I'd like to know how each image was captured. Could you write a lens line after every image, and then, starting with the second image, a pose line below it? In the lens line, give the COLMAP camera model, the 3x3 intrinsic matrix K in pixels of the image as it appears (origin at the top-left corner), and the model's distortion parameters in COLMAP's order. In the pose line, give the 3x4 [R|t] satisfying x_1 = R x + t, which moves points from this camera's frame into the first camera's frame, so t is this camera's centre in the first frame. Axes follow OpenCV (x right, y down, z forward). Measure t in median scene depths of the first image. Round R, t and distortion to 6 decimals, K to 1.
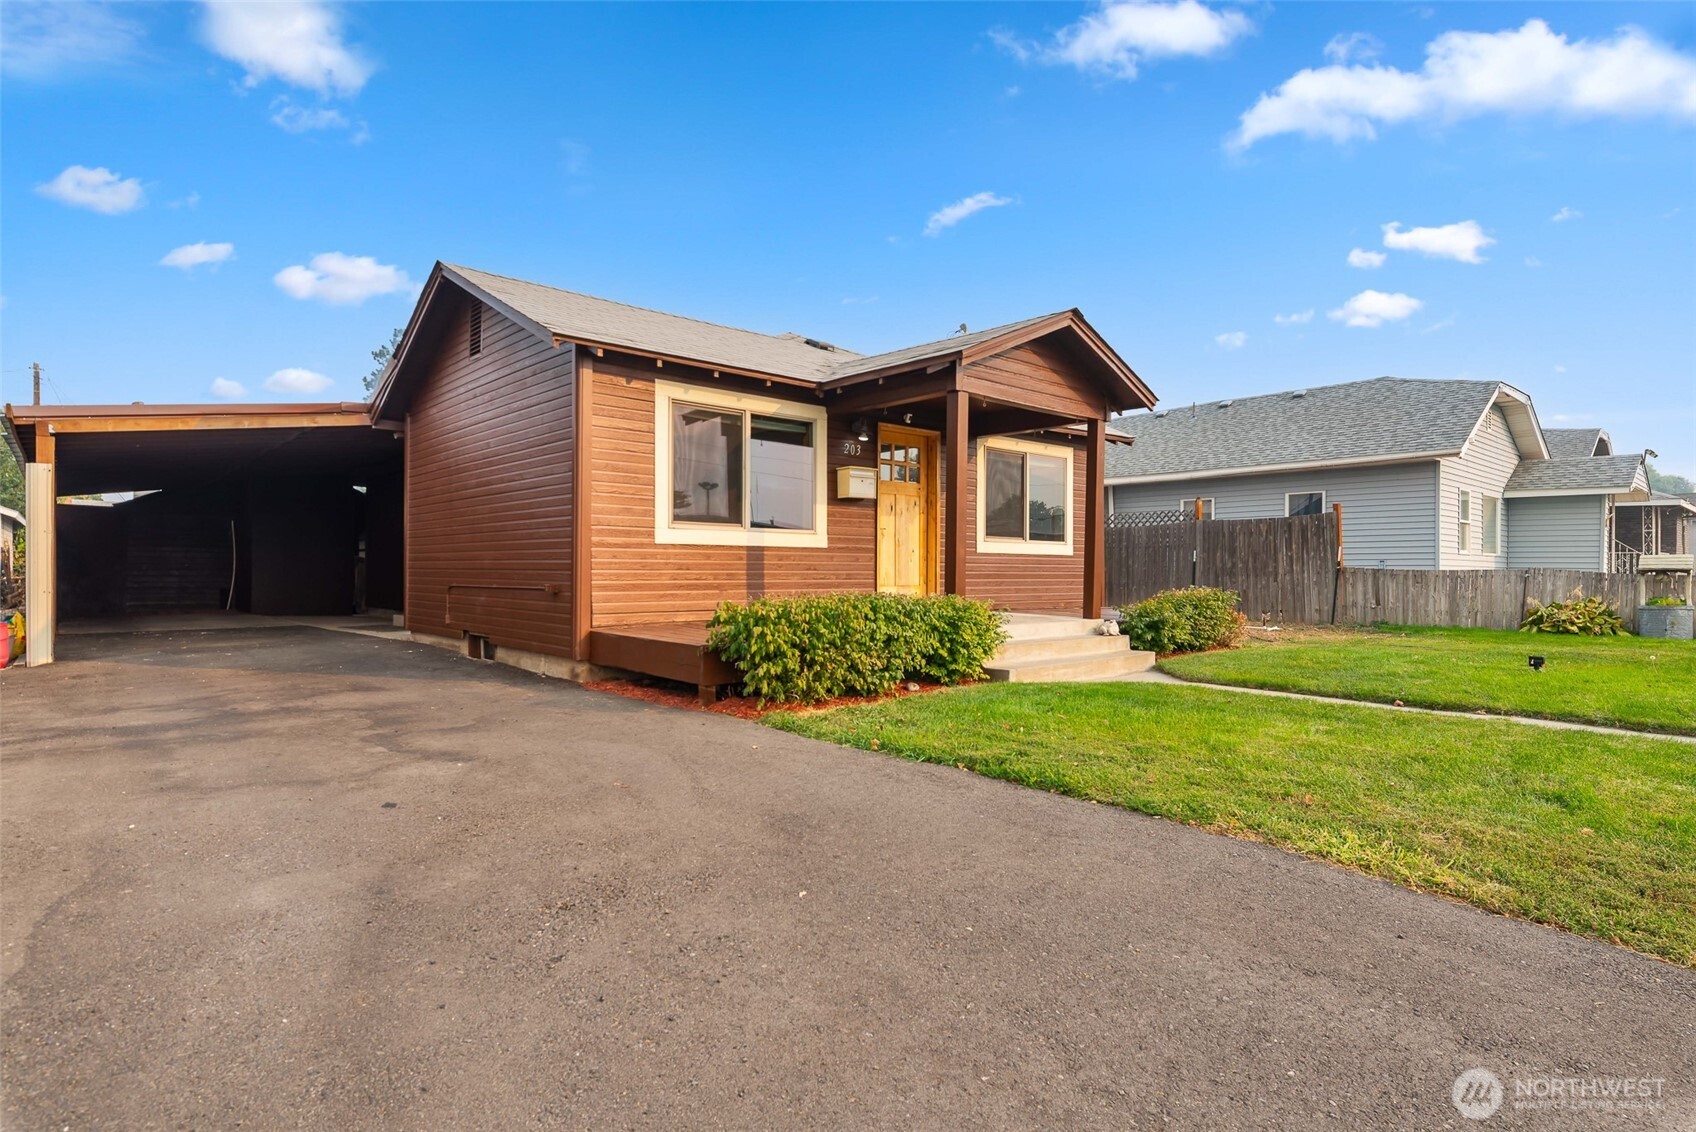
lens RADIAL K [[906.7, 0, 852.8], [0, 906.7, 572.2], [0, 0, 1]] dist [-0.002200, -0.000016]
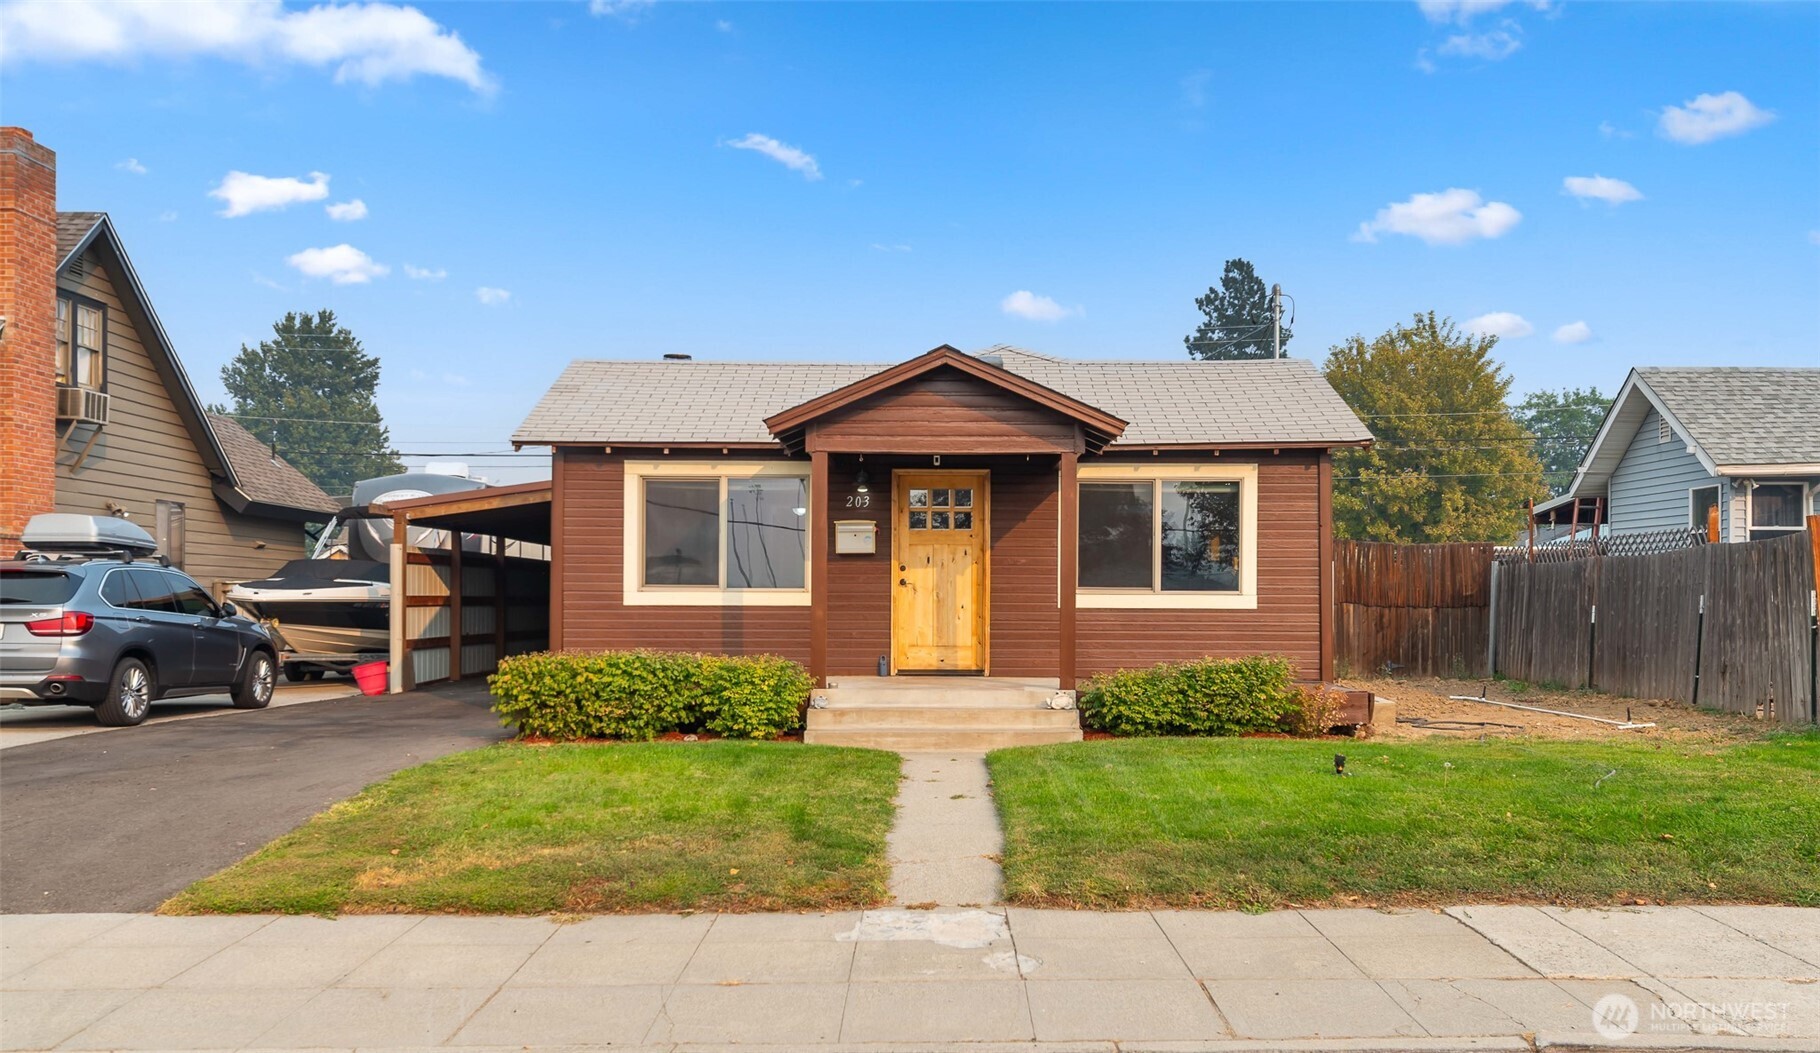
lens RADIAL K [[1513.6, 0, 912.9], [0, 1513.6, 620.1], [0, 0, 1]] dist [0.000723, -0.001555]
pose [[0.735991, 0.005660, -0.676968, 1.134337], [-0.001721, 0.999977, 0.006489, -0.022114], [0.676989, -0.003611, 0.735984, -0.129373]]
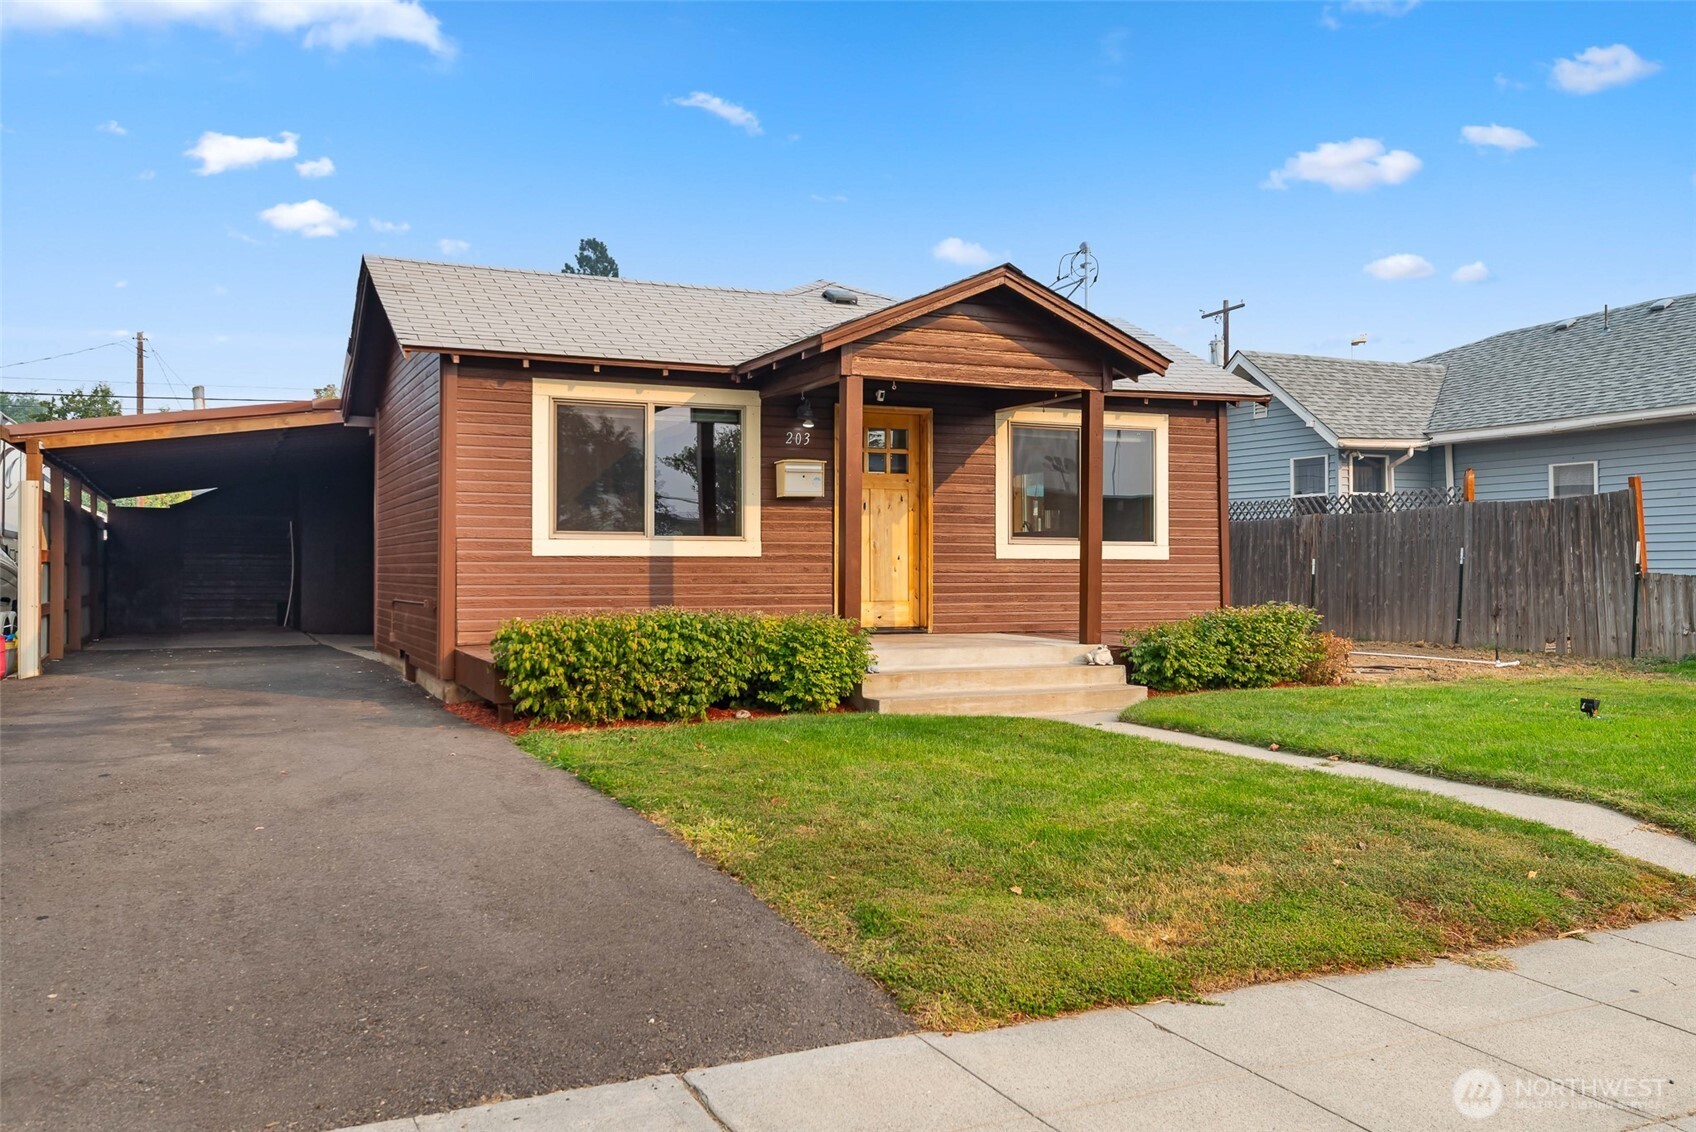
lens RADIAL K [[1436.1, 0, 848.0], [0, 1436.1, 566.0], [0, 0, 1]] dist [0.001403, -0.001451]
pose [[0.953114, -0.005828, -0.302555, 0.451958], [0.004052, 0.999971, -0.006499, -0.008970], [0.302584, 0.004968, 0.953110, -0.254027]]
